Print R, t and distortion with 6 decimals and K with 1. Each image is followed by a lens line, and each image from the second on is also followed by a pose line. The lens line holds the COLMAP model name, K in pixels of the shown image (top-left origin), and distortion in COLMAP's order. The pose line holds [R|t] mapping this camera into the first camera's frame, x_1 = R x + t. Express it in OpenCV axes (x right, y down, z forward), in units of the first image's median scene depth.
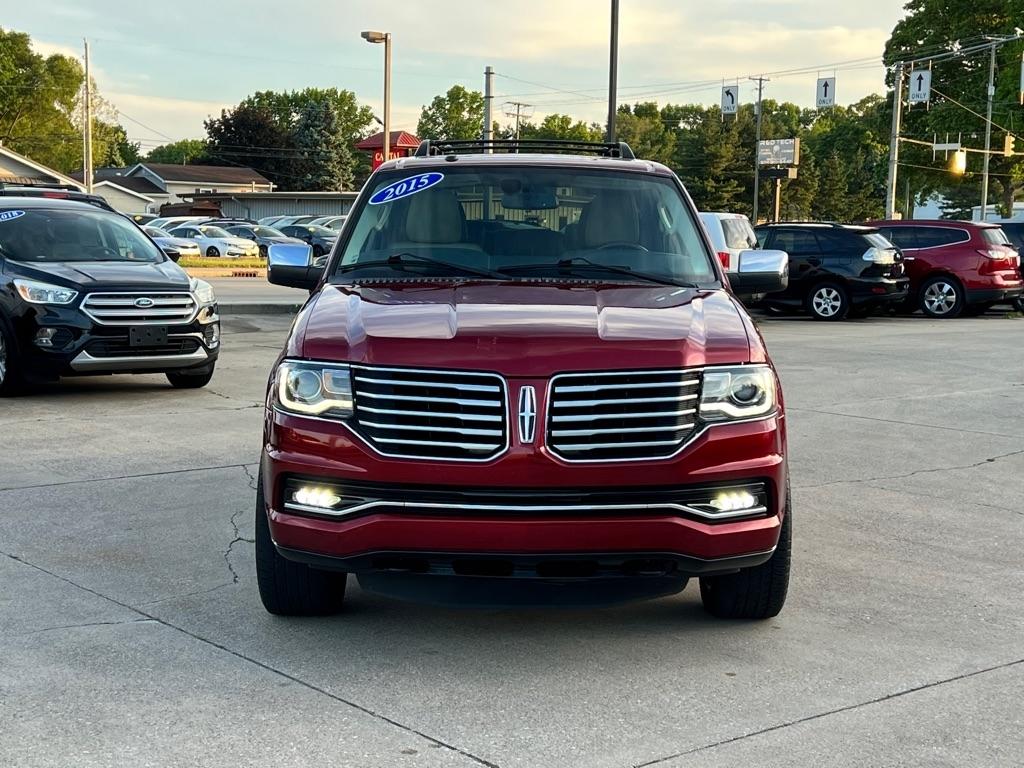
lens RADIAL K [[1528.0, 0, 531.6], [0, 1528.0, 386.7], [0, 0, 1]] dist [0.215481, -0.673736]
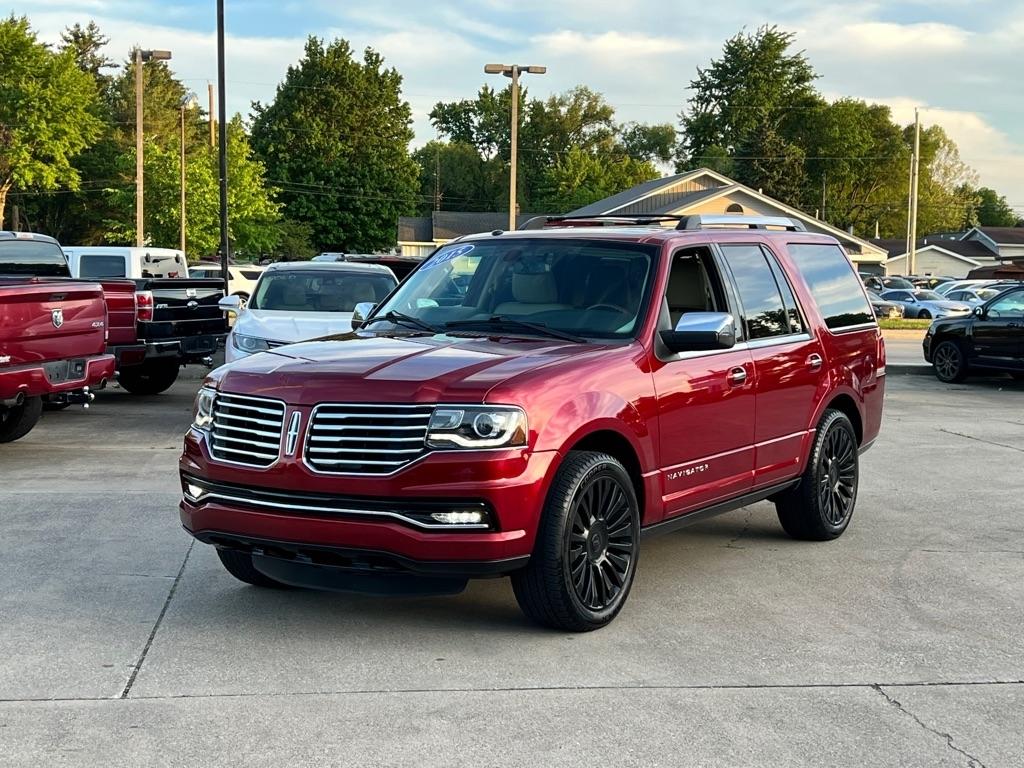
lens RADIAL K [[1521.9, 0, 519.4], [0, 1521.9, 380.7], [0, 0, 1]] dist [0.230438, -0.755261]
pose [[0.852571, 0.036157, -0.521359, 0.786686], [-0.059242, 0.997860, -0.027674, -0.001593], [0.519242, 0.054480, 0.852889, -0.002759]]
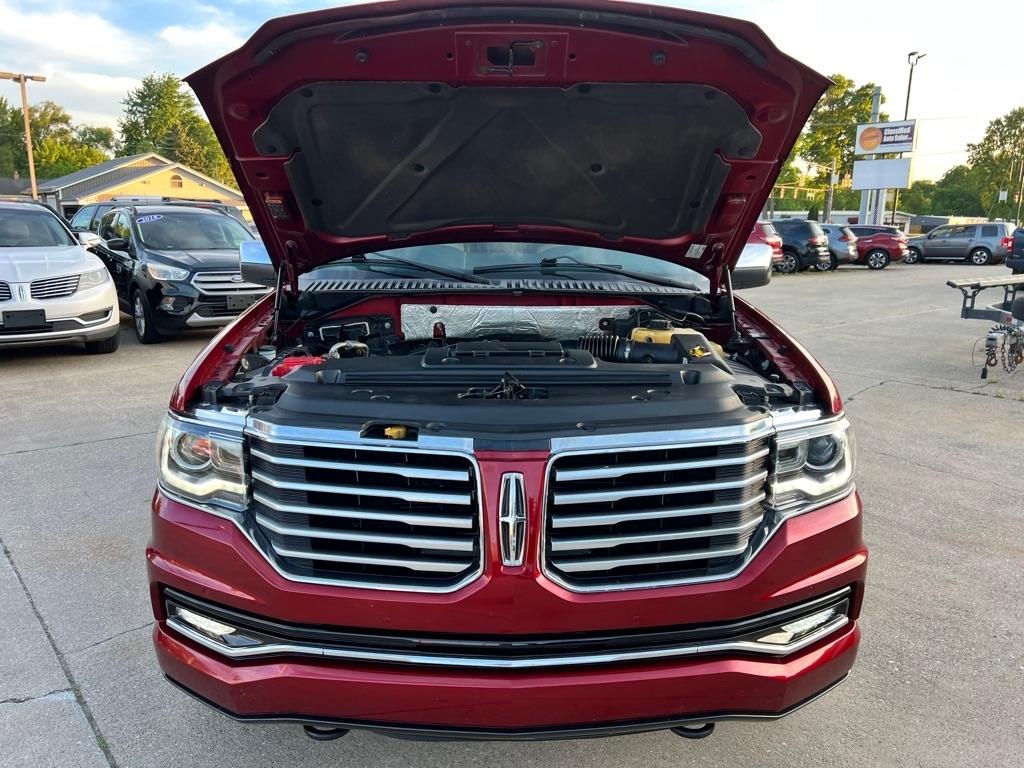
lens RADIAL K [[765.2, 0, 508.7], [0, 765.2, 389.9], [0, 0, 1]] dist [0.068497, -0.074822]
pose [[0.999962, -0.006707, 0.005657, -0.005636], [0.006065, 0.994267, 0.106757, -0.064591], [-0.006341, -0.106719, 0.994269, 0.656316]]
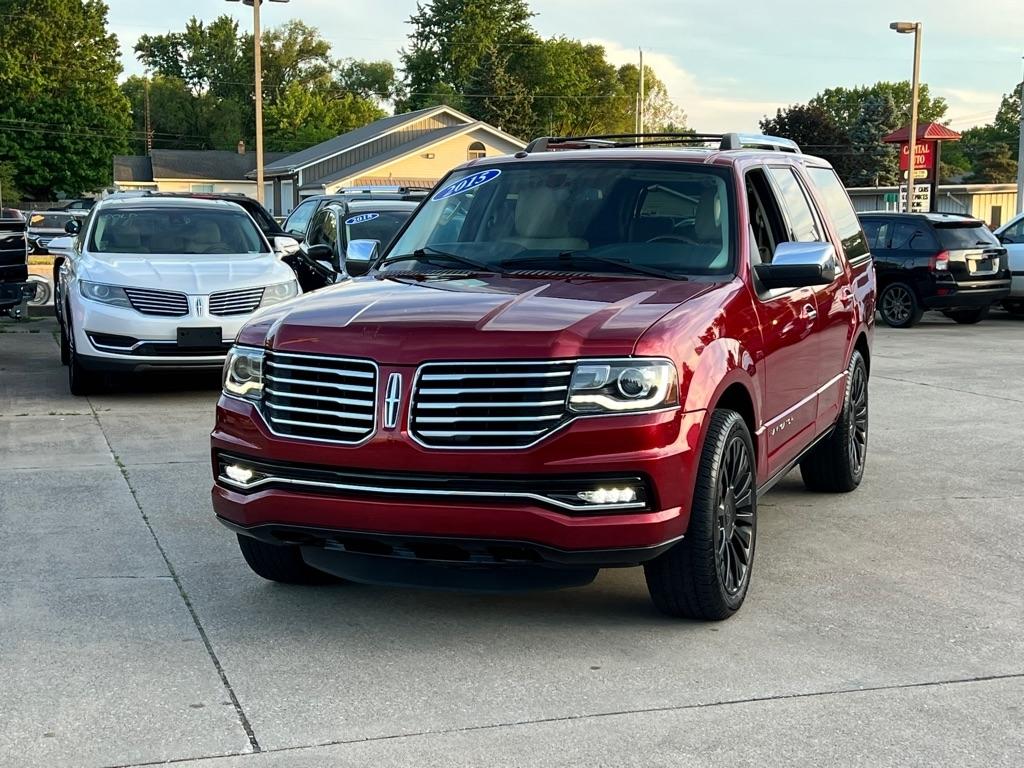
lens RADIAL K [[1528.0, 0, 531.6], [0, 1528.0, 386.7], [0, 0, 1]] dist [0.215481, -0.673736]
pose [[0.935786, 0.026764, -0.351552, 0.428106], [-0.026285, 0.999636, 0.006135, -0.000045], [0.351588, 0.003499, 0.936148, 0.054104]]
